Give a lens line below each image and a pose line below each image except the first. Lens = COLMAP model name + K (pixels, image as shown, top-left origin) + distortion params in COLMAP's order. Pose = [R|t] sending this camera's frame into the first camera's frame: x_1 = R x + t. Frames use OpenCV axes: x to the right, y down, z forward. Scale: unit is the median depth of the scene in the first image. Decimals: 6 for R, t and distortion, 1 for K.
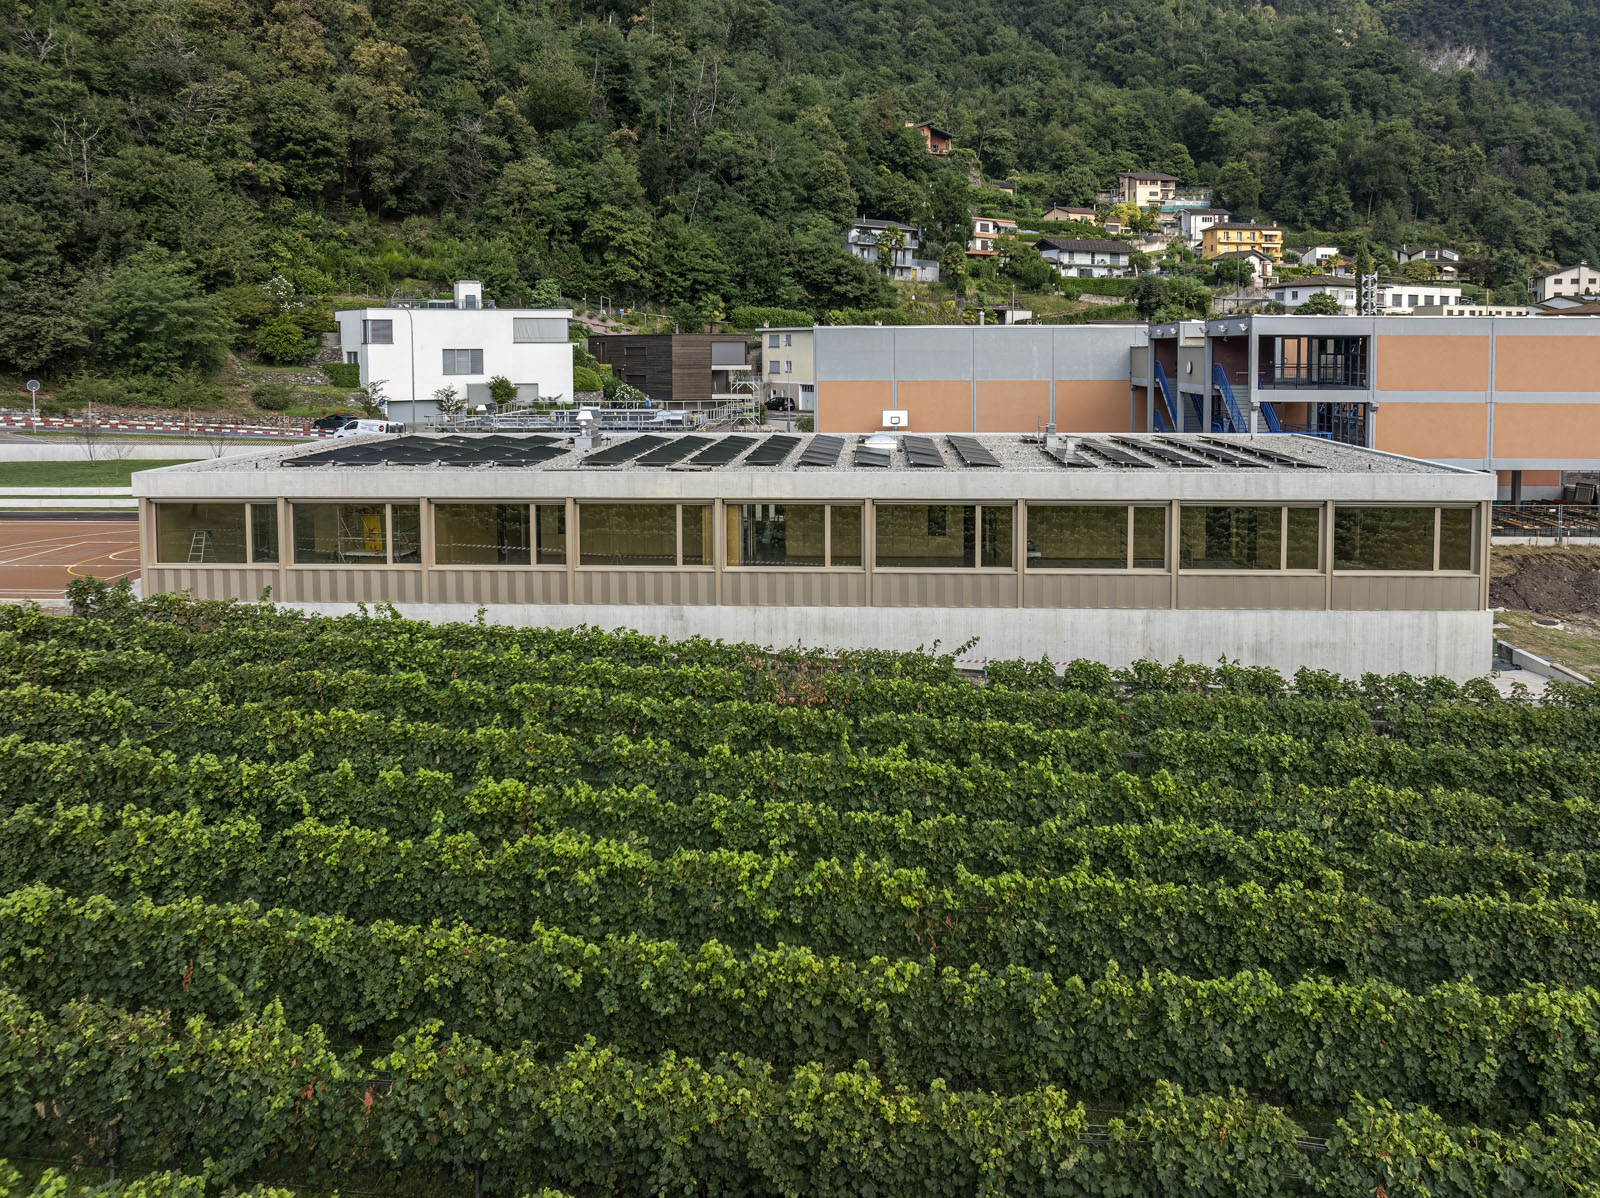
lens RADIAL K [[1152.6, 0, 784.6], [0, 1152.6, 440.6], [0, 0, 1]] dist [-0.068534, 0.006026]
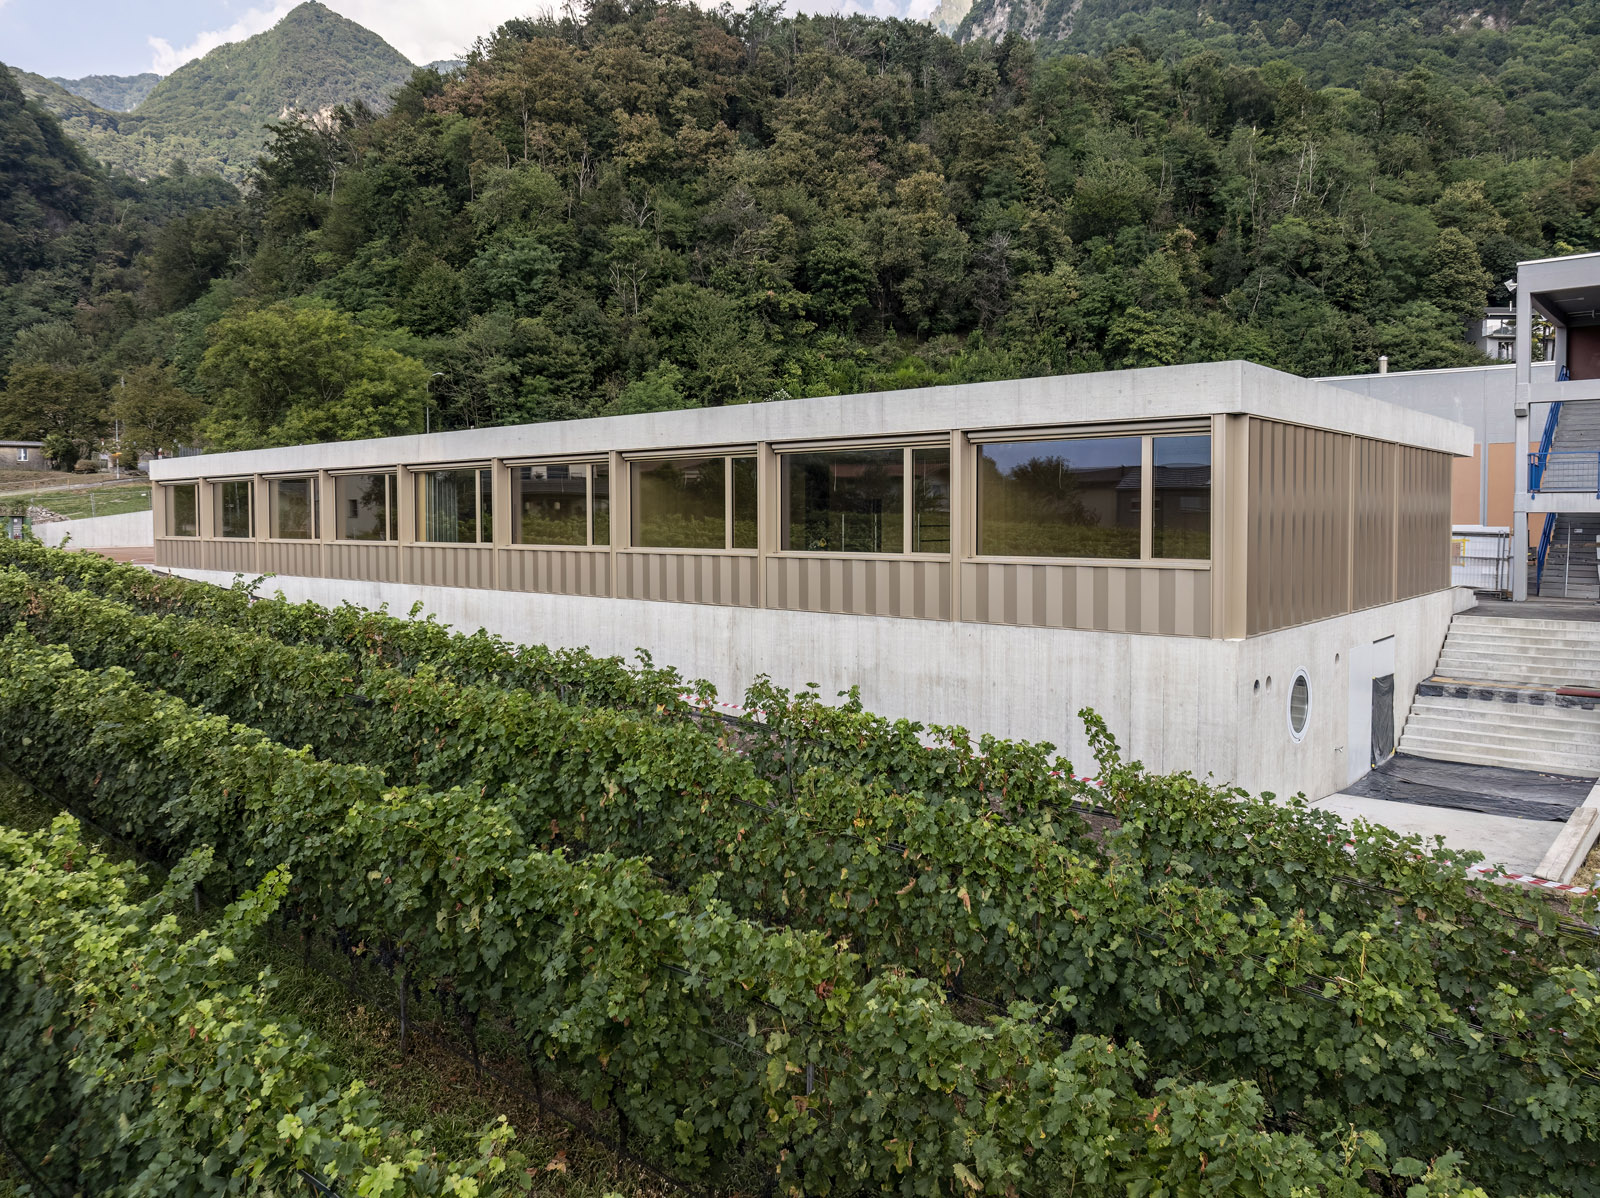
lens RADIAL K [[1126.7, 0, 802.4], [0, 1126.7, 563.9], [0, 0, 1]] dist [-0.048305, 0.019561]
pose [[0.808348, 0.027797, -0.588048, 0.175686], [-0.045312, 0.998859, -0.015072, 0.032121], [0.586959, 0.038829, 0.808685, 0.106679]]
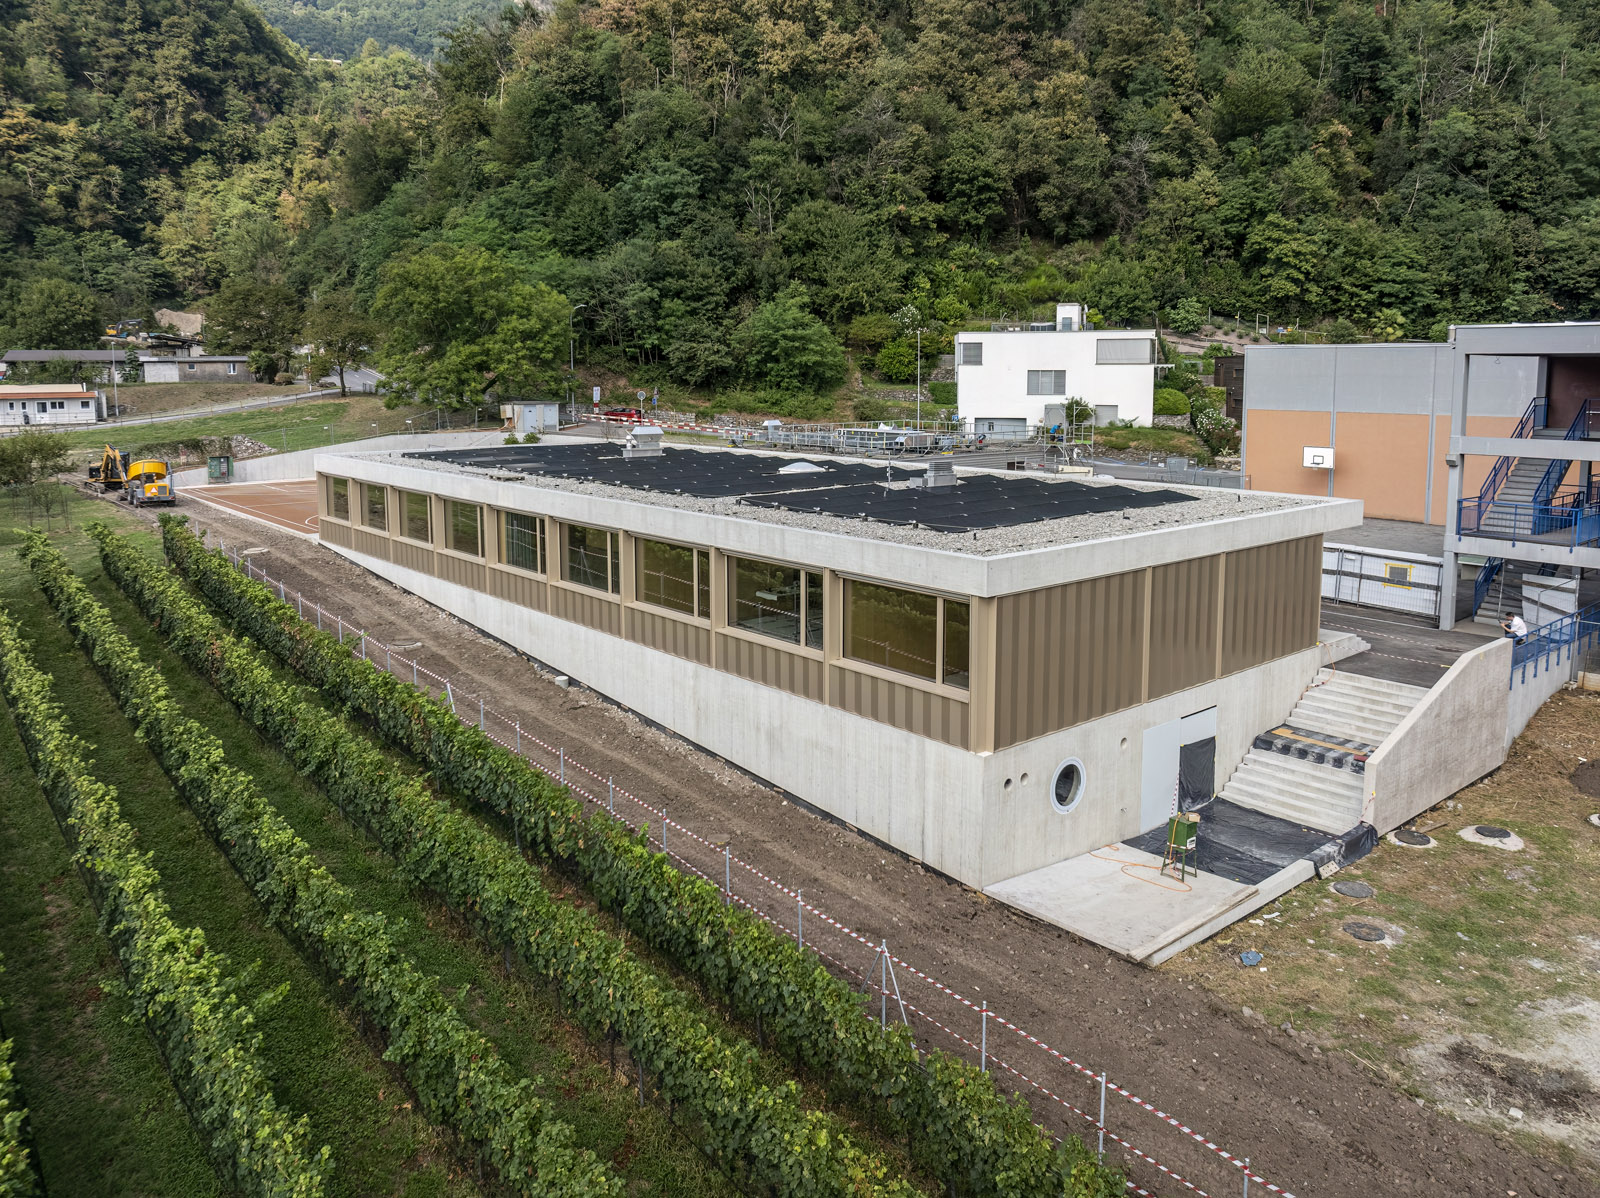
lens RADIAL K [[1143.1, 0, 804.2], [0, 1143.1, 499.3], [0, 0, 1]] dist [-0.040953, 0.011844]
pose [[0.707833, 0.080753, -0.701749, 0.239310], [-0.056265, 0.996733, 0.057945, -0.008733], [0.704135, -0.001532, 0.710064, 0.090256]]
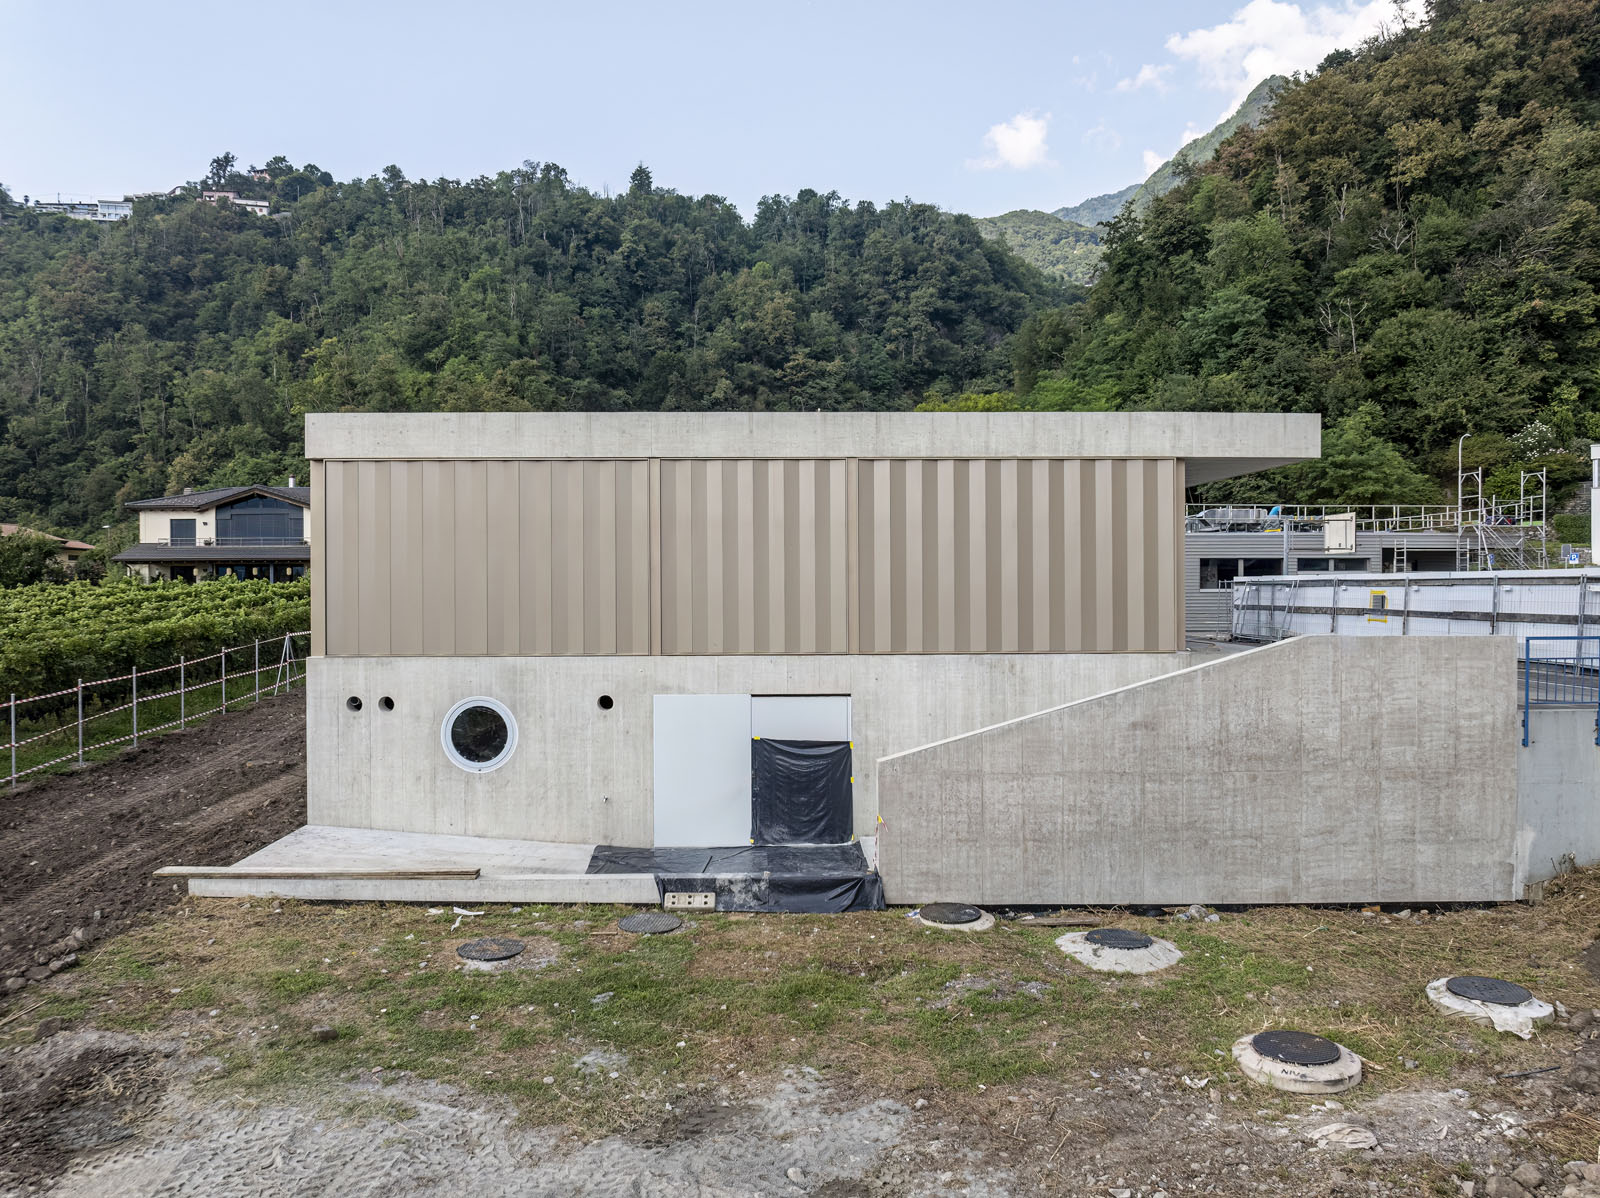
lens RADIAL K [[1135.2, 0, 766.5], [0, 1135.2, 596.5], [0, 0, 1]] dist [-0.073894, 0.041159]
pose [[0.092569, 0.011343, -0.995642, 0.286013], [-0.073802, 0.997263, 0.004500, 0.025503], [0.992967, 0.073063, 0.093153, 0.266528]]
